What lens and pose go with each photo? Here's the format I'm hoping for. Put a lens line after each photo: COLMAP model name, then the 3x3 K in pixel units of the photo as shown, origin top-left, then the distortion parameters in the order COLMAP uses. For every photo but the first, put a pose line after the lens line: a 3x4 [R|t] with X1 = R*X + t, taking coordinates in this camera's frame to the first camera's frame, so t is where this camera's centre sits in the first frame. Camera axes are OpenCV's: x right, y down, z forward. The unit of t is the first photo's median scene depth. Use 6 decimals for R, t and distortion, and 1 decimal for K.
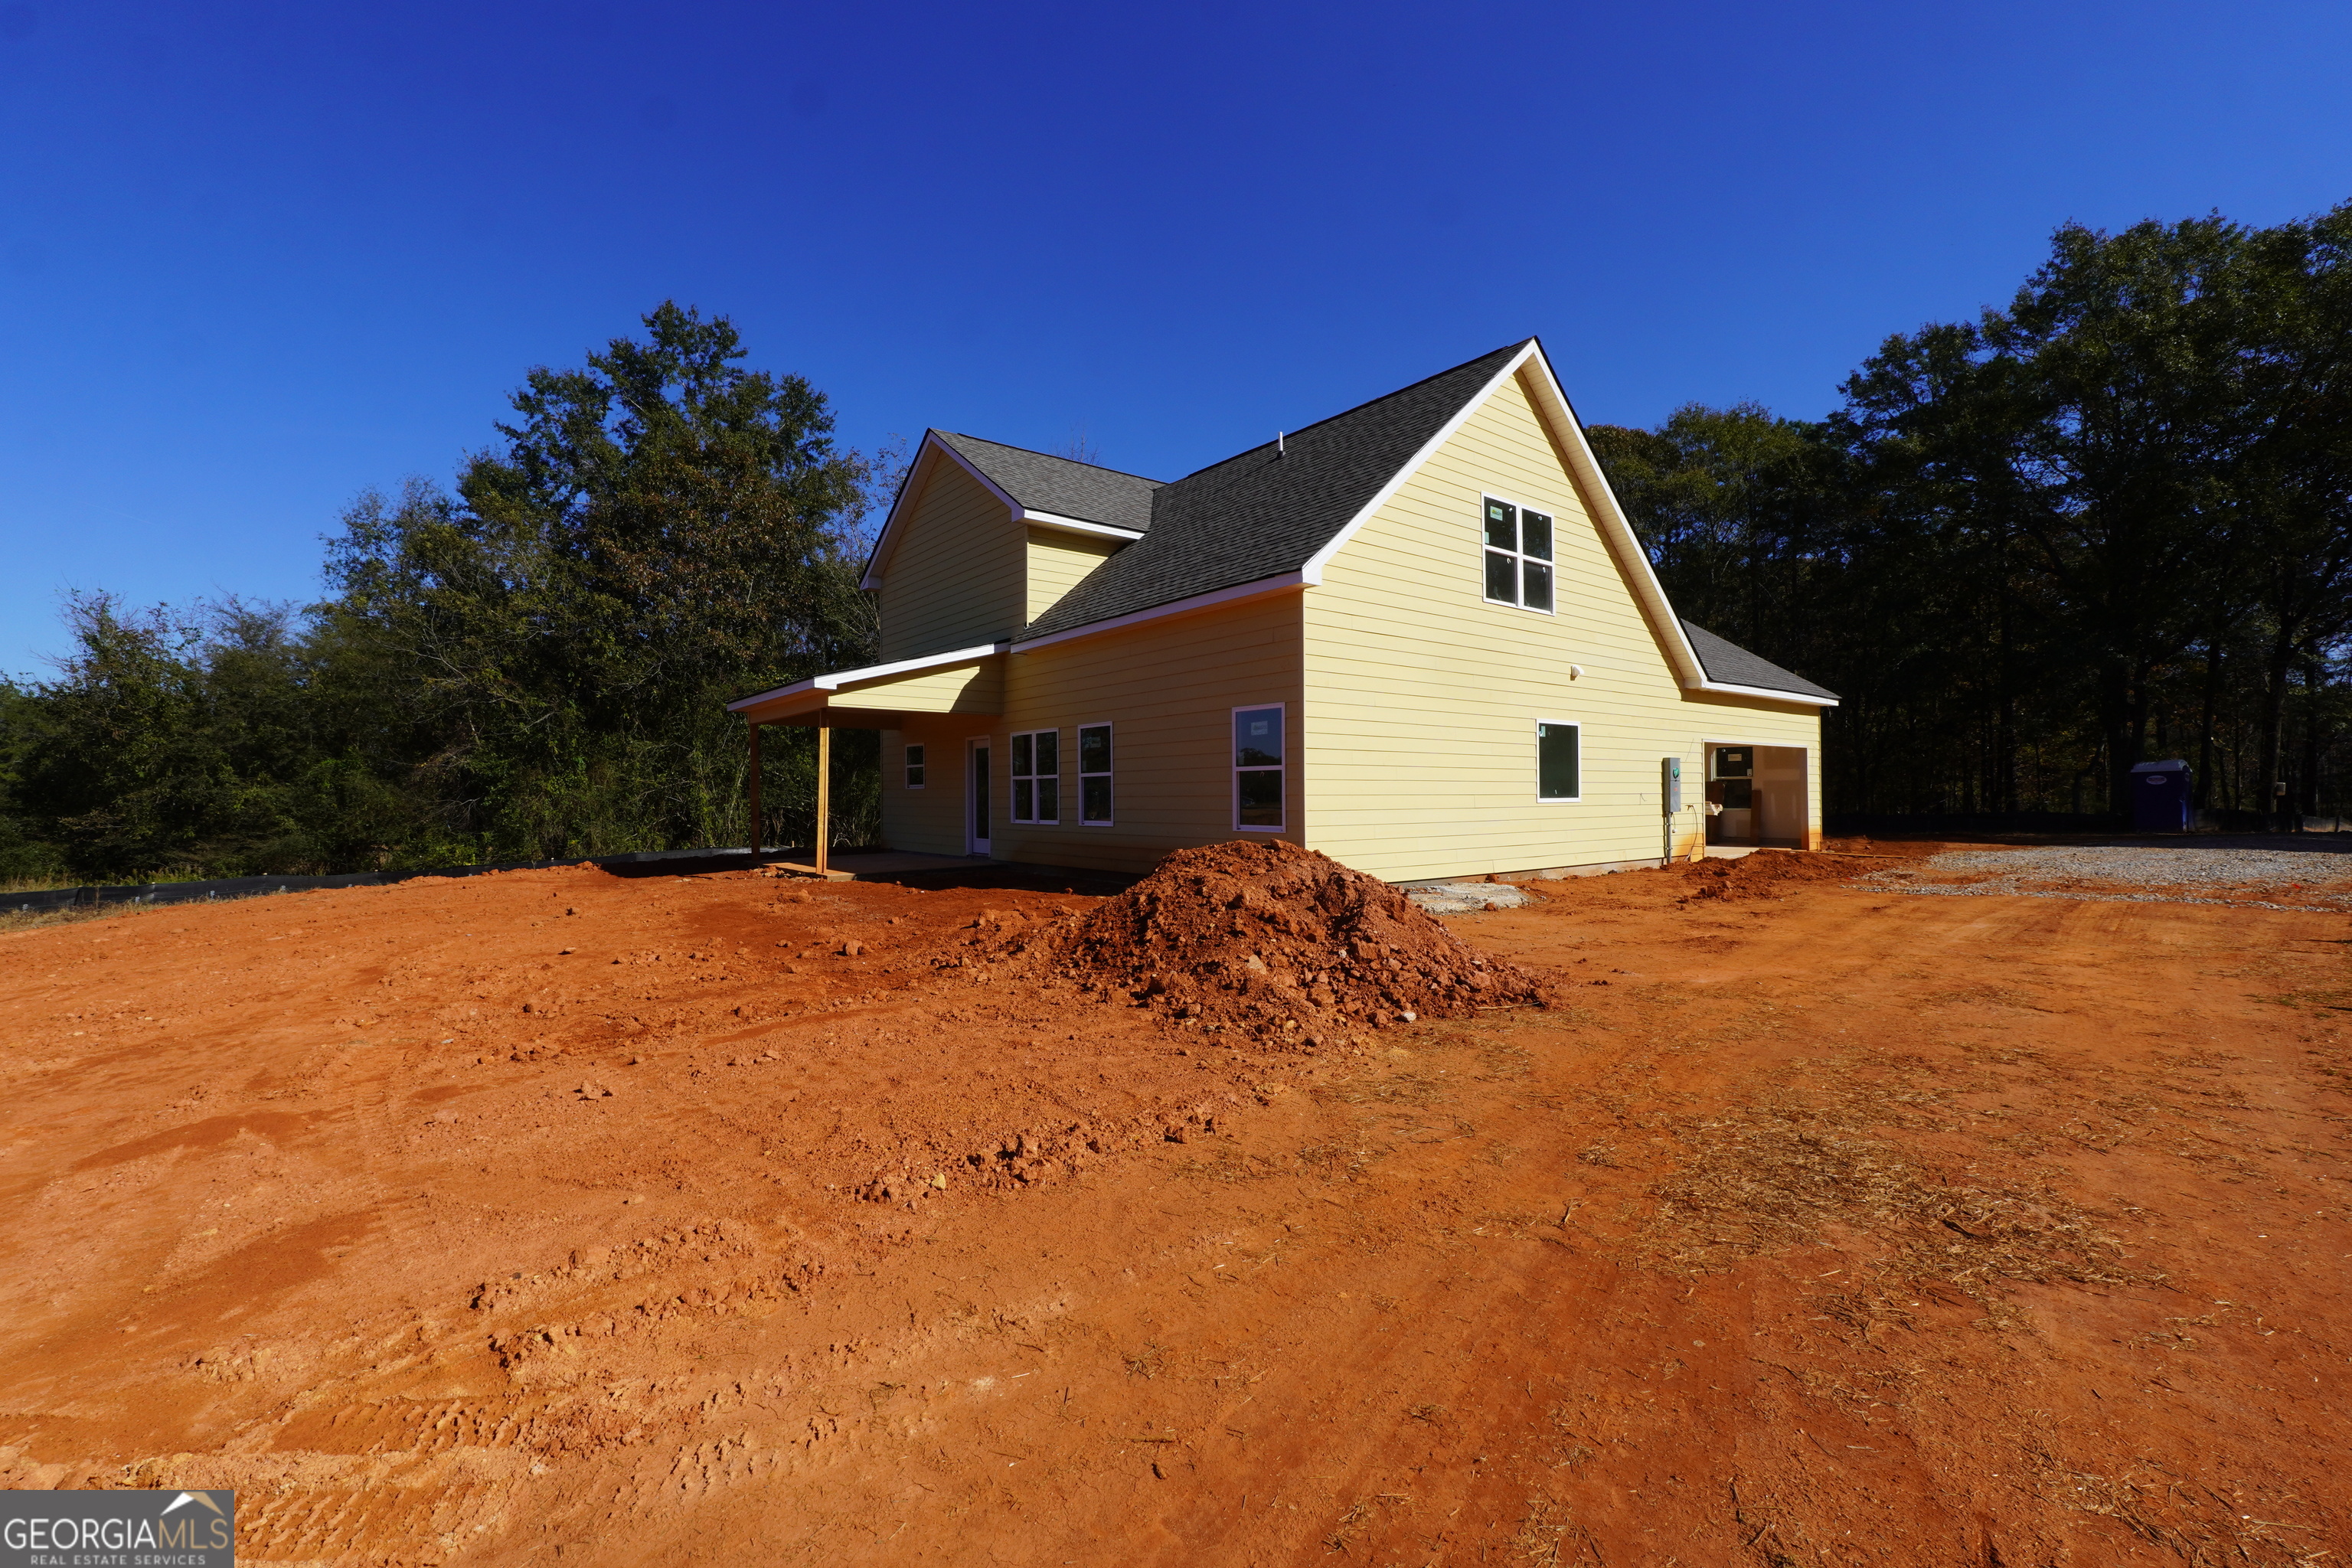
lens RADIAL K [[987.6, 0, 1162.0], [0, 987.6, 783.9], [0, 0, 1]] dist [-0.021643, 0.007454]
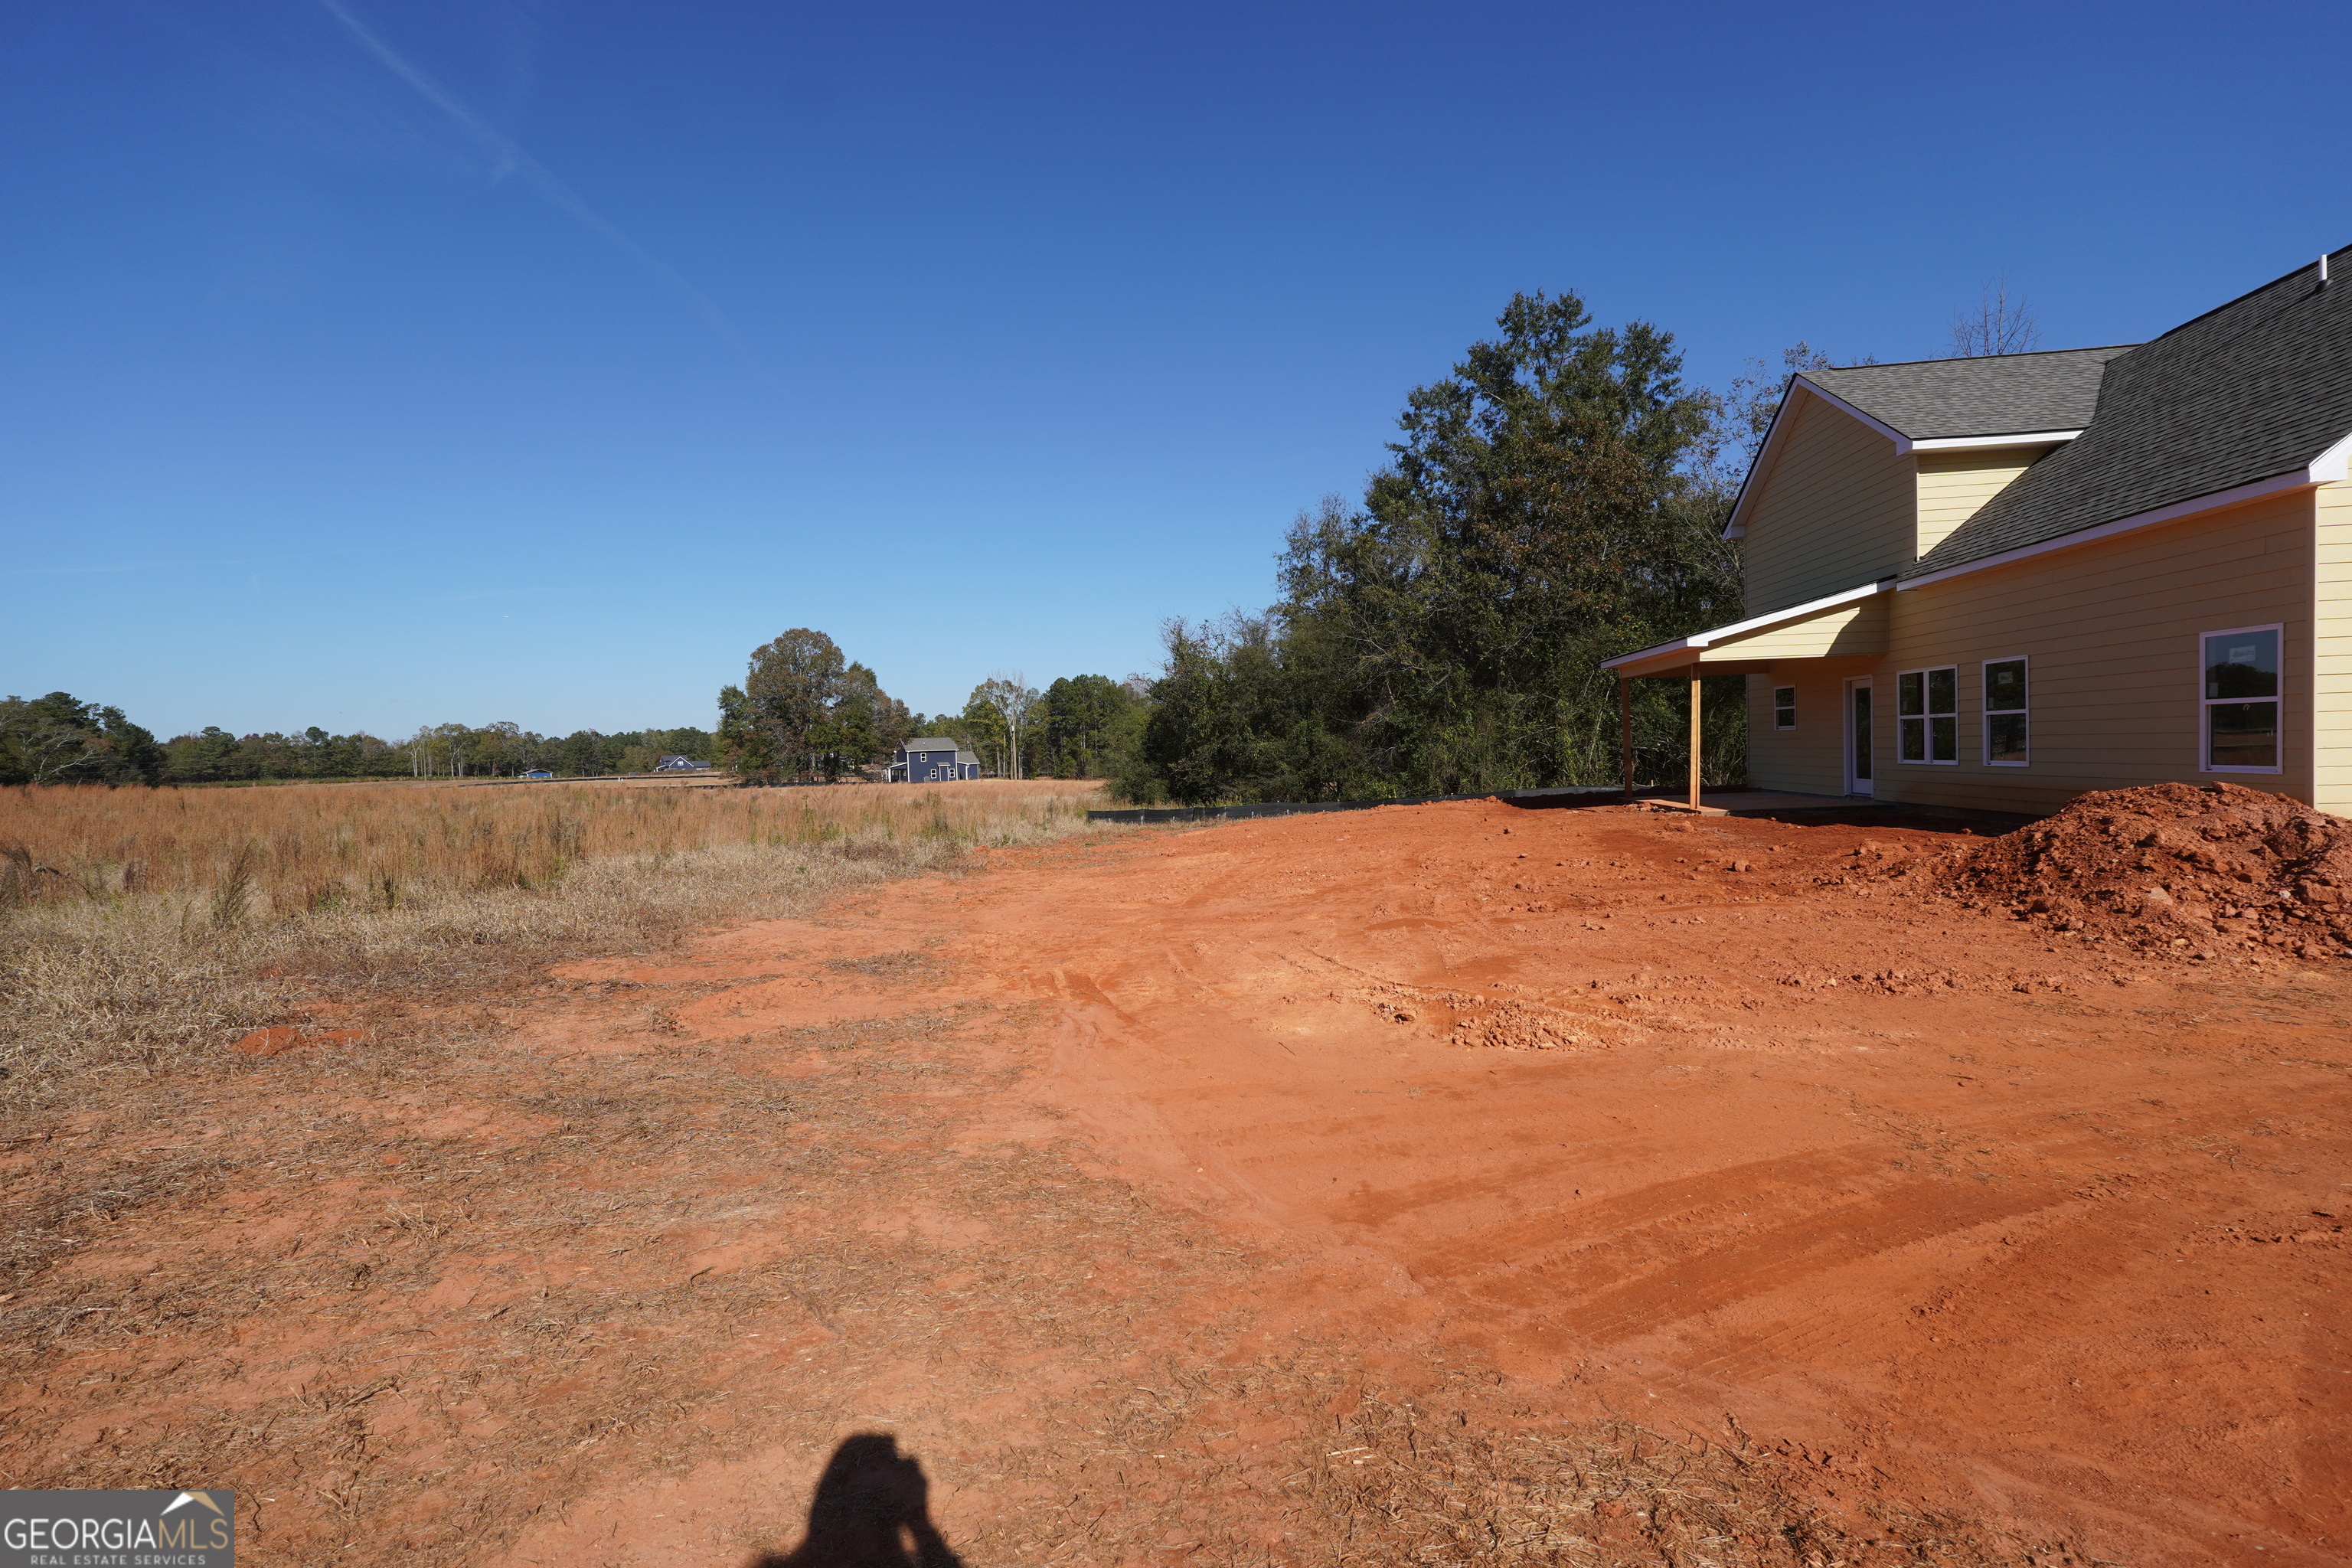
lens RADIAL K [[987.6, 0, 1162.0], [0, 987.6, 783.9], [0, 0, 1]] dist [-0.021643, 0.007454]
pose [[0.694819, 0.007002, -0.719151, 0.044284], [0.038188, 0.998183, 0.046615, -0.015158], [0.718170, -0.059852, 0.693289, -0.237997]]
